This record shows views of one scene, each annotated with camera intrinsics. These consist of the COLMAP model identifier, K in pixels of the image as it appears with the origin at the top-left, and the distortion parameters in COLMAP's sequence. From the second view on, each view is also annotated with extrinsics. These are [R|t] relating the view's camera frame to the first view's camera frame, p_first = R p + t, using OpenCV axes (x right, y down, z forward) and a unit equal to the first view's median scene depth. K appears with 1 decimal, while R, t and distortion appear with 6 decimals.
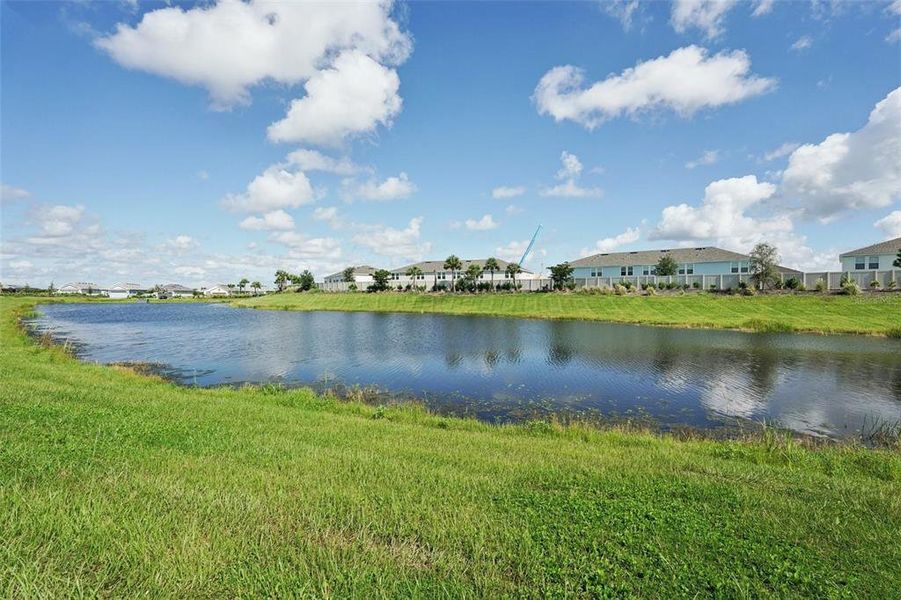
lens RADIAL K [[397.4, 0, 449.6], [0, 397.4, 299.3], [0, 0, 1]] dist [-0.008563, 0.004286]
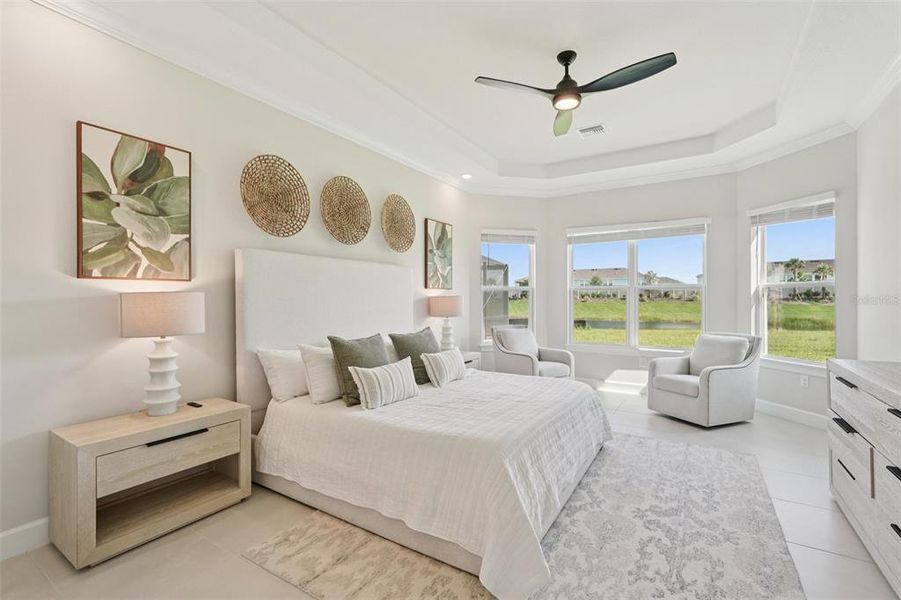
lens RADIAL K [[397.4, 0, 447.5], [0, 397.4, 299.2], [0, 0, 1]] dist [-0.008563, 0.004286]
pose [[0.988450, -0.005105, 0.151460, -0.260576], [0.006998, 0.999904, -0.011962, -0.005384], [-0.151385, 0.012884, 0.988391, -0.438751]]
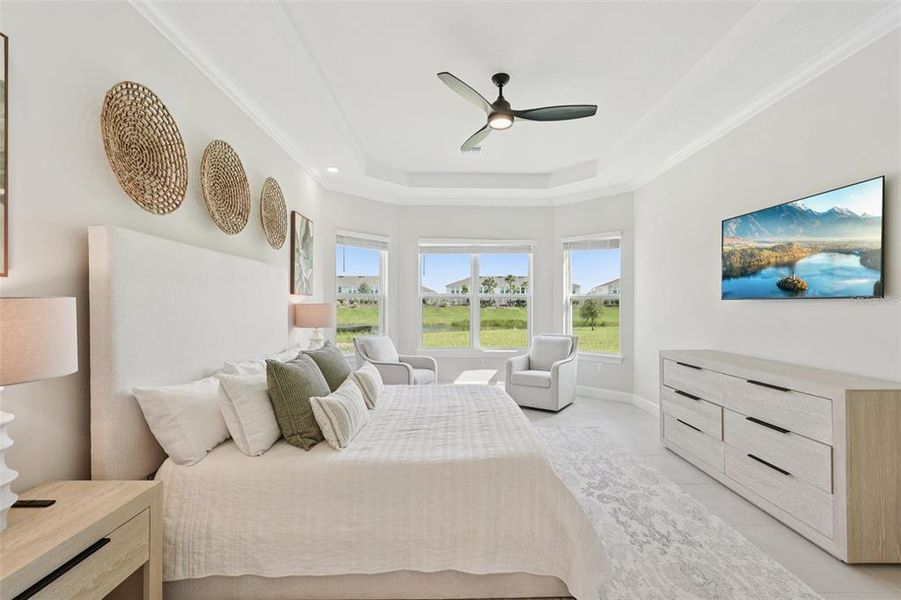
lens RADIAL K [[397.4, 0, 444.7], [0, 397.4, 303.7], [0, 0, 1]] dist [-0.008563, 0.004286]
pose [[0.742798, -0.000136, 0.669516, -0.293956], [0.009199, 0.999908, -0.010003, -0.006495], [-0.669452, 0.013589, 0.742731, -0.415349]]
